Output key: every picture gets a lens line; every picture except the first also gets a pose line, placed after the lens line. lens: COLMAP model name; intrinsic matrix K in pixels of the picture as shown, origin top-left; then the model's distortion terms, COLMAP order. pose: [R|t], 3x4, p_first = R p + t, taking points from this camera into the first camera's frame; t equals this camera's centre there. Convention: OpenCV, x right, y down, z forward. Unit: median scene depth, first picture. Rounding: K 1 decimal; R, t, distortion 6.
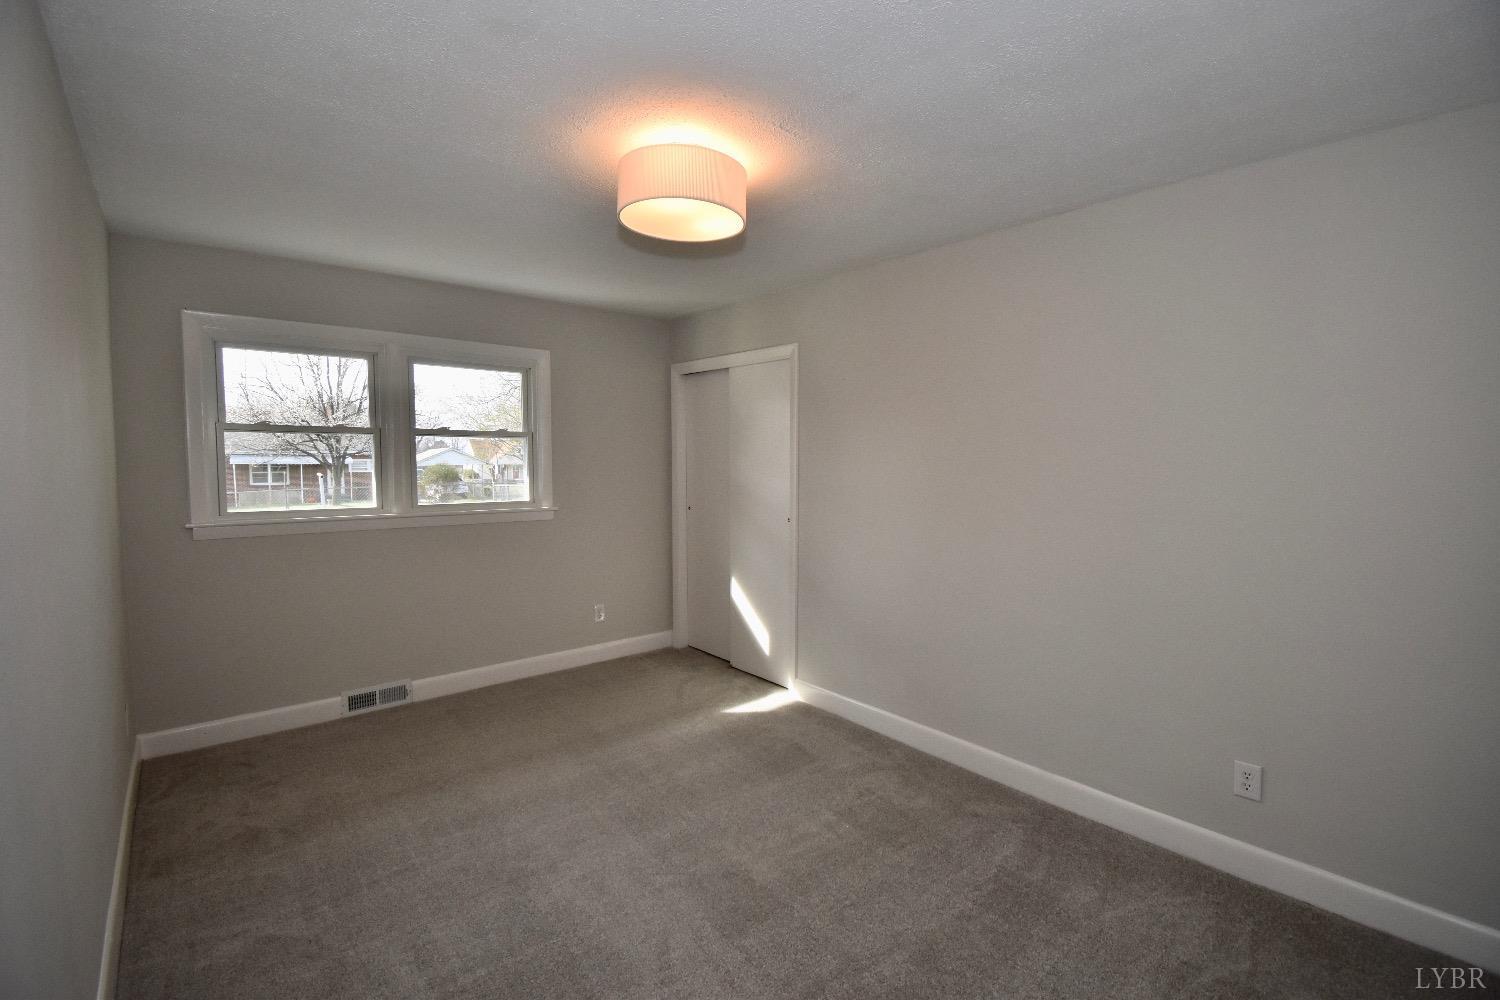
lens RADIAL K [[668.4, 0, 758.1], [0, 668.4, 495.6], [0, 0, 1]] dist [-0.004944, -0.000191]
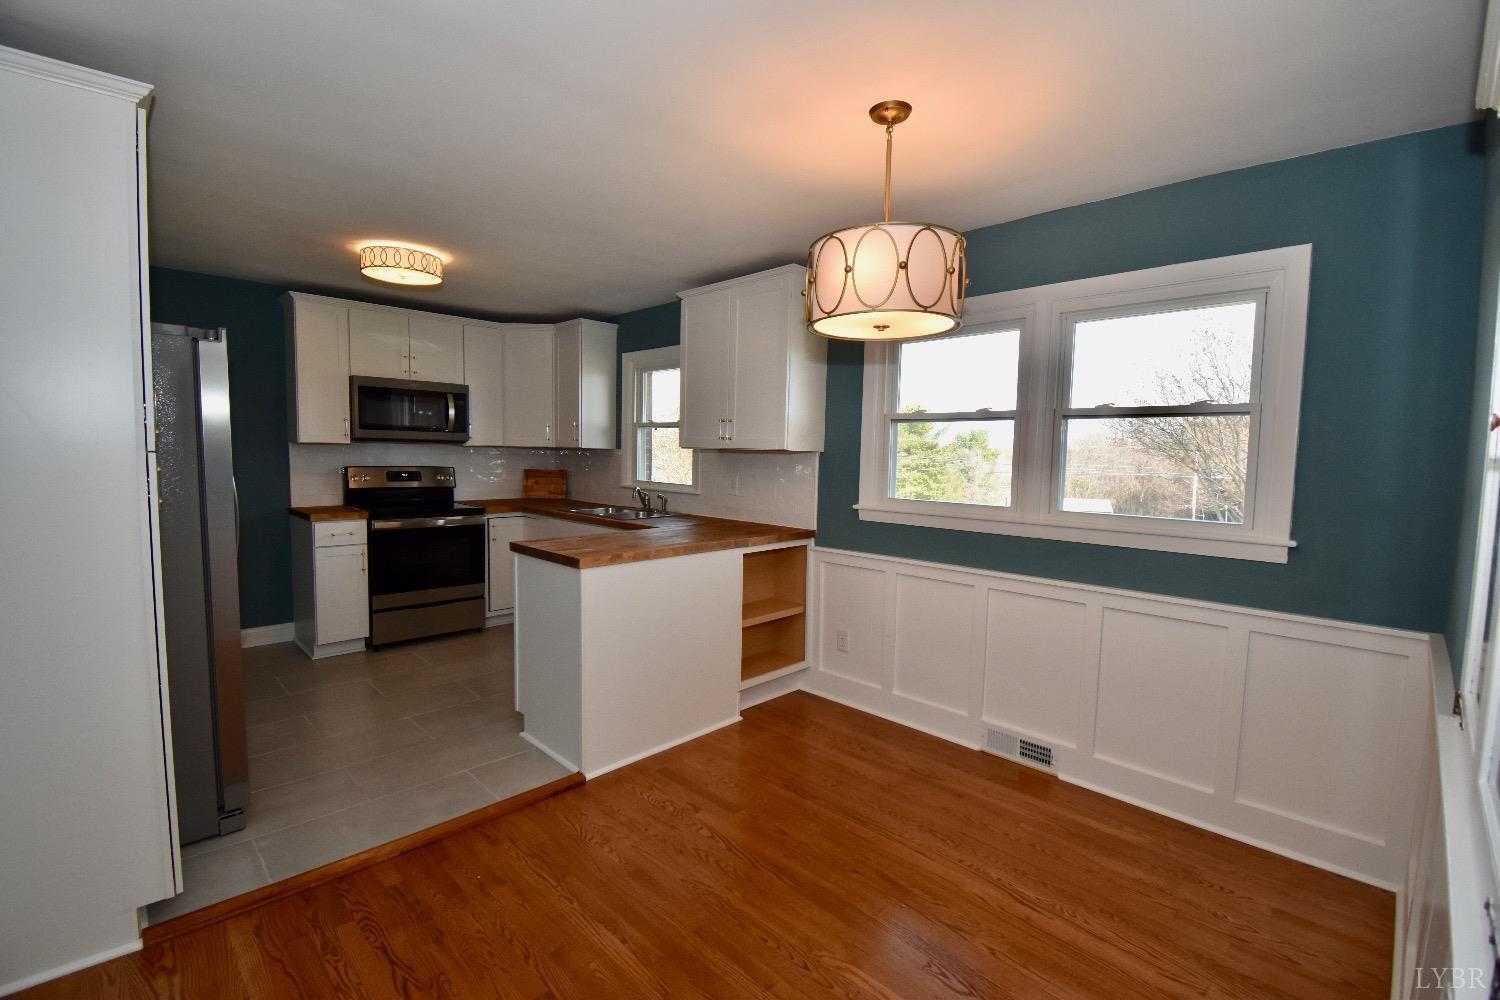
lens RADIAL K [[668.4, 0, 752.9], [0, 668.4, 508.0], [0, 0, 1]] dist [-0.004944, -0.000191]
pose [[0.076034, 0.073304, -0.994407, 0.220973], [-0.063780, 0.995609, 0.068516, -0.017175], [0.995063, 0.058214, 0.080376, 0.590350]]
